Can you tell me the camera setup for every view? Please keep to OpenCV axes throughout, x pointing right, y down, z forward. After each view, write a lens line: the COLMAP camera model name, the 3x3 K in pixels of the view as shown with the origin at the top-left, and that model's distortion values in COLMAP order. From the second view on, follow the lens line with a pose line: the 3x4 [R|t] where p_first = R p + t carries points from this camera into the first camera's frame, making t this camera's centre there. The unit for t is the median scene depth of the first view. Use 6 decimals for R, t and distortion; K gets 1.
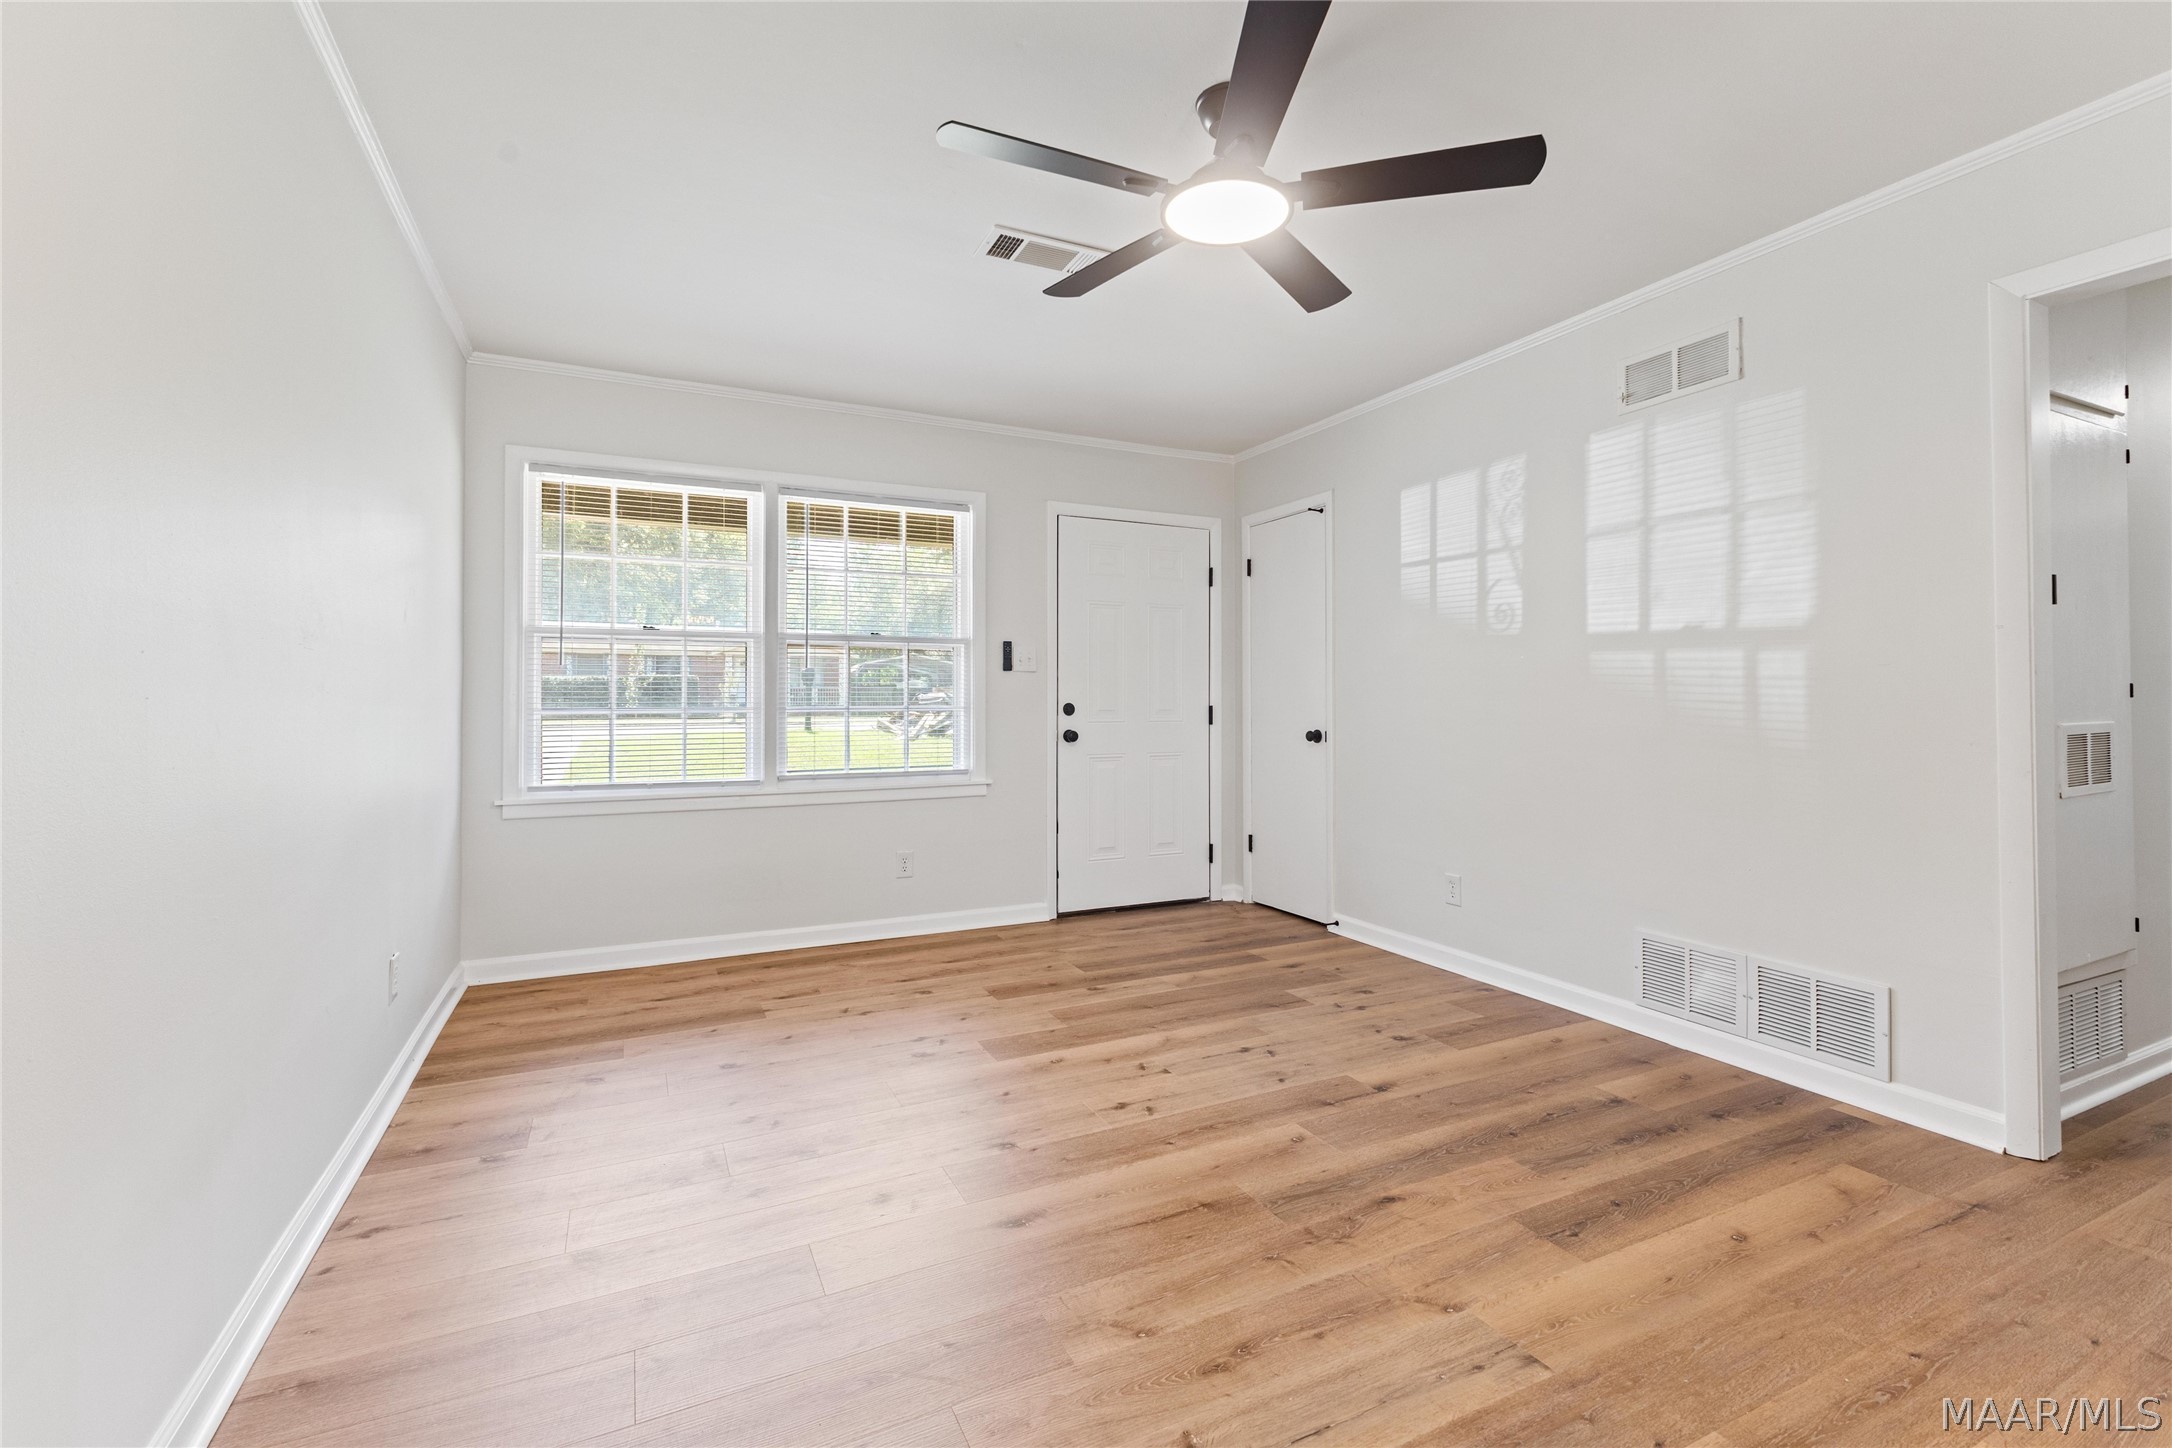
lens RADIAL K [[932.4, 0, 1084.2], [0, 932.4, 693.4], [0, 0, 1]] dist [0.008155, -0.000318]
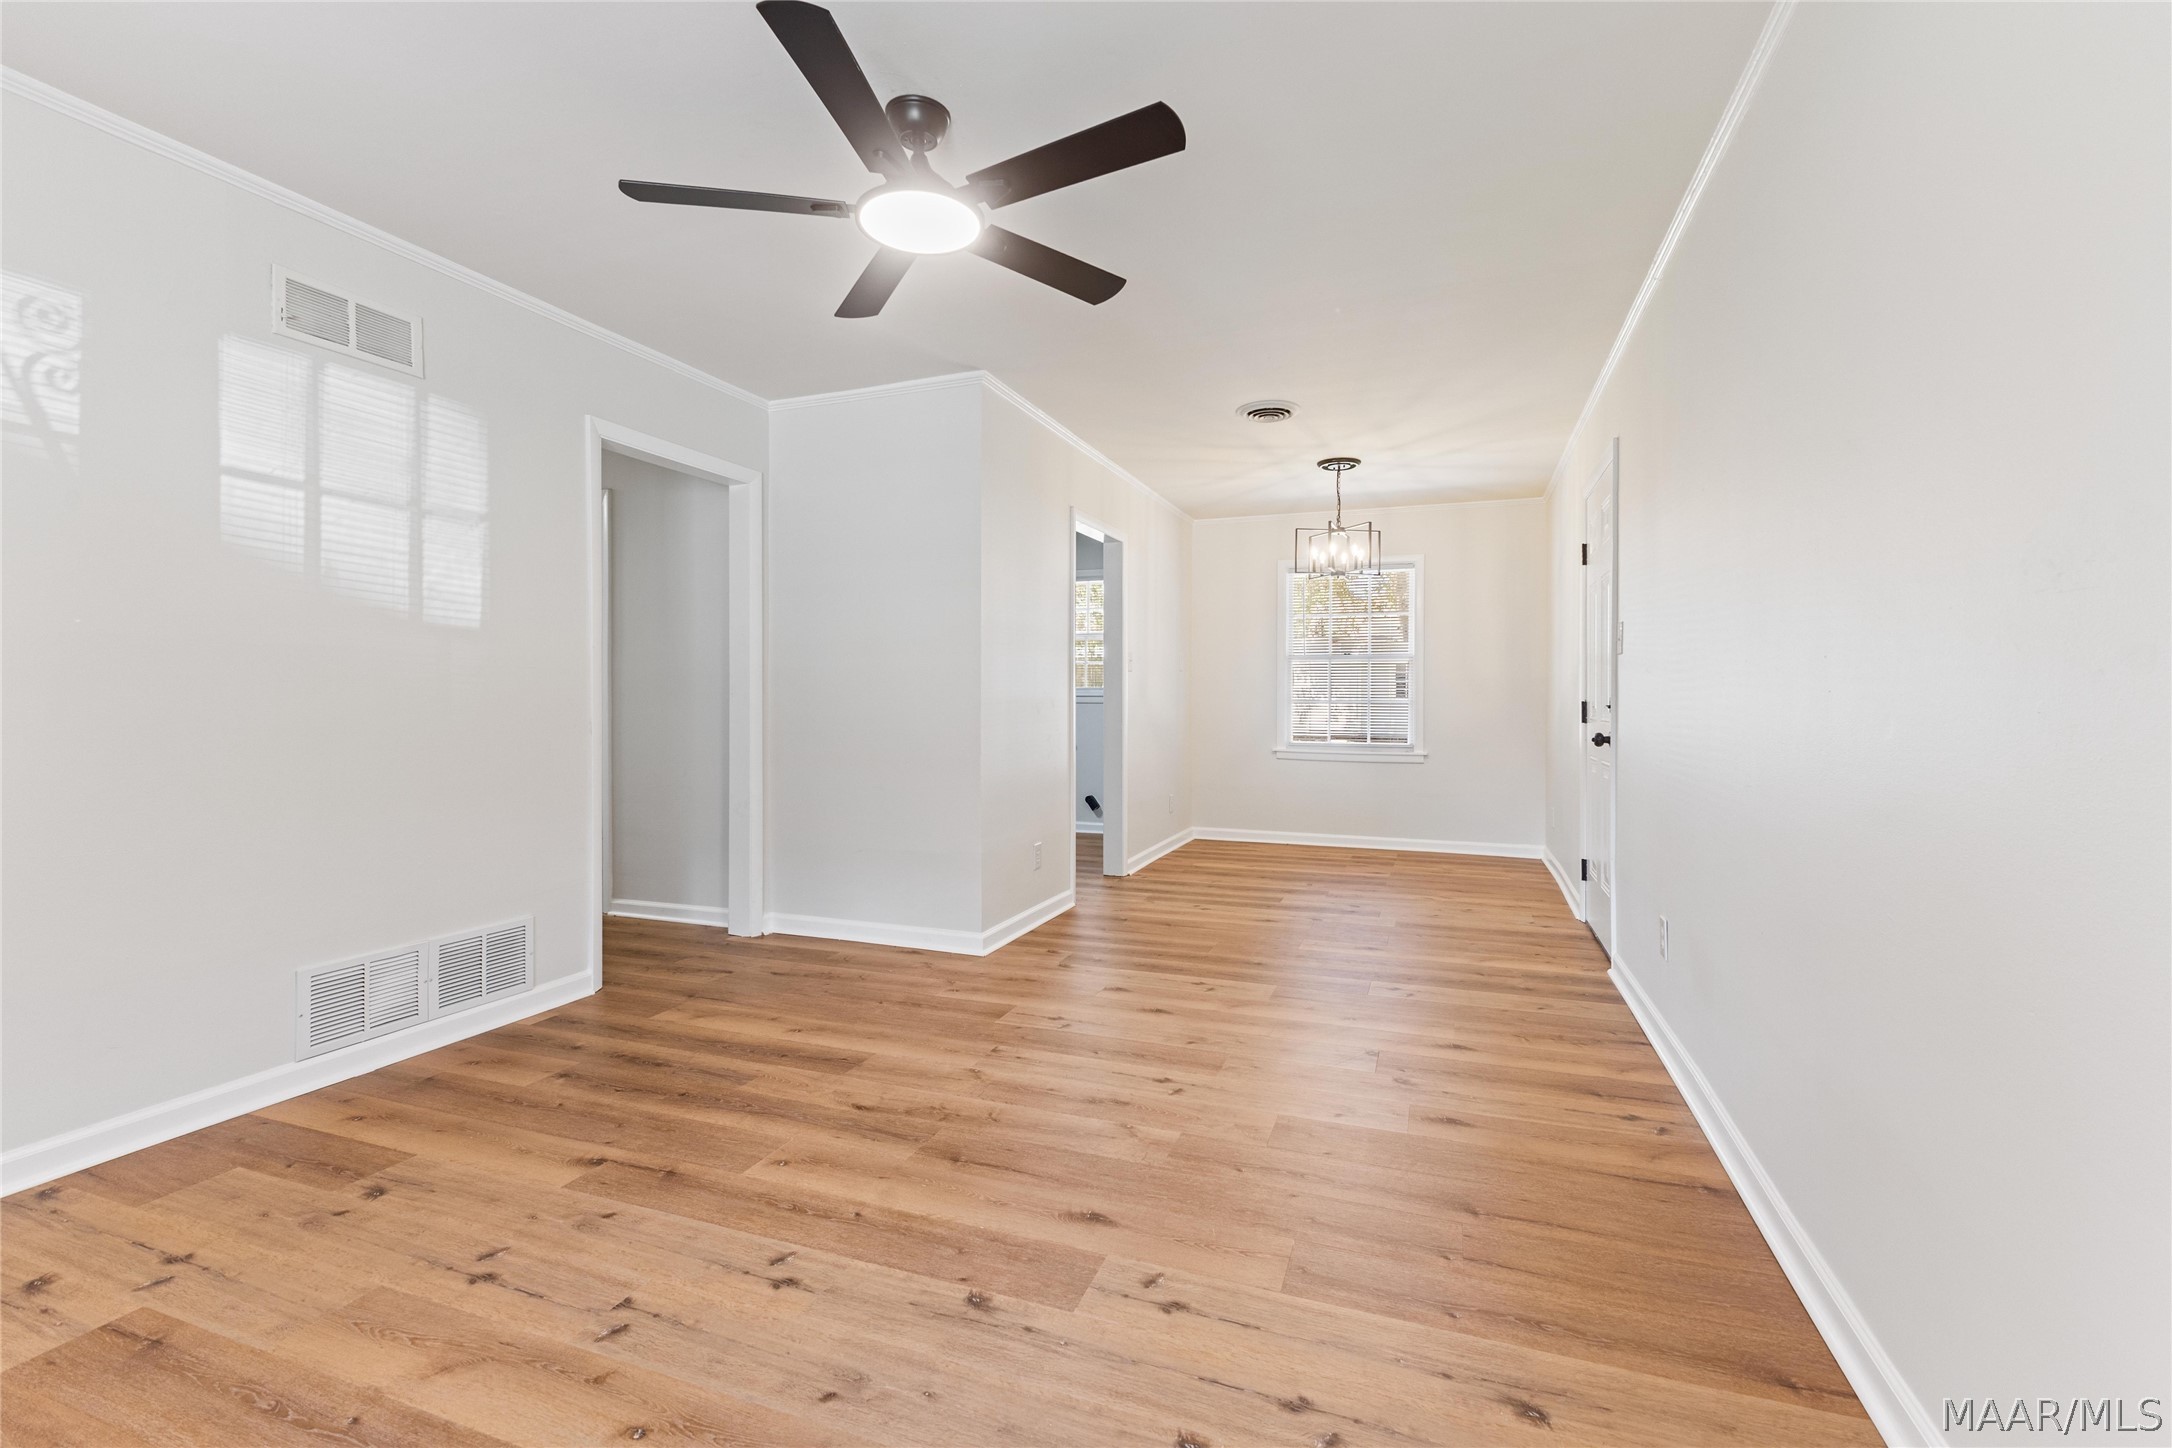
lens RADIAL K [[943.0, 0, 1094.1], [0, 943.0, 708.6], [0, 0, 1]] dist [0.009597, -0.000894]
pose [[-0.692796, -0.004520, 0.721120, -0.635011], [-0.007250, 0.999973, -0.000698, 0.019208], [-0.721097, -0.005712, -0.692810, 1.357796]]
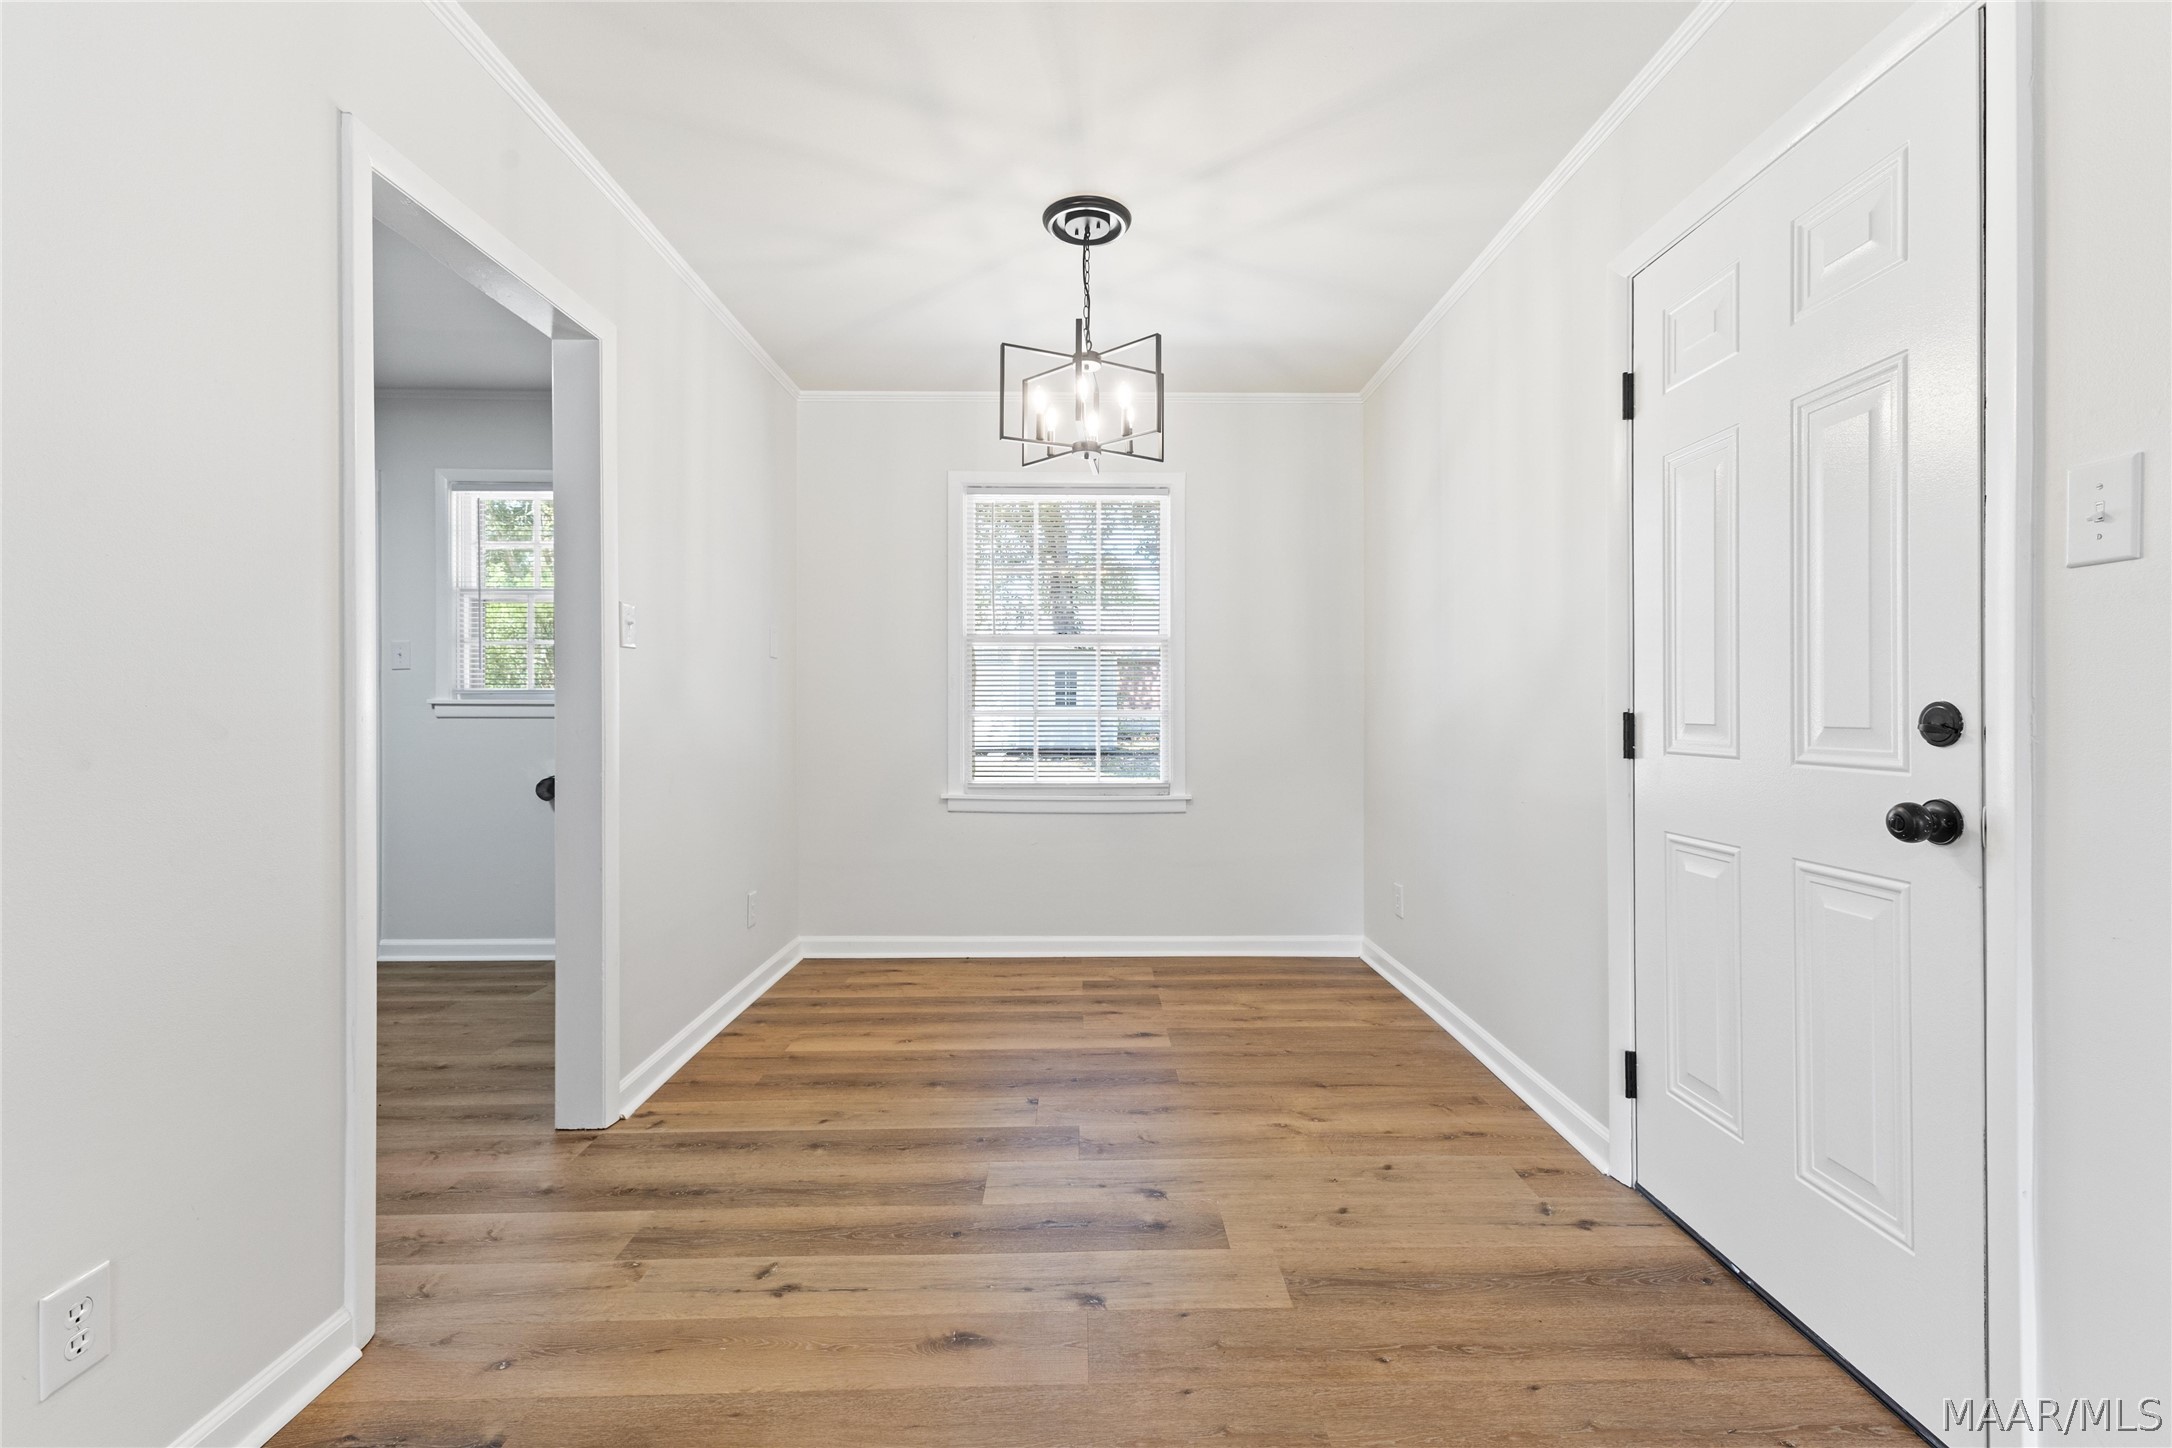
lens RADIAL K [[941.4, 0, 1086.1], [0, 941.4, 709.1], [0, 0, 1]] dist [0.025497, -0.000143]
pose [[-0.904975, 0.005019, 0.425435, 0.103787], [-0.000668, 0.999912, -0.013217, 0.007252], [-0.425464, -0.012246, -0.904893, 0.391812]]
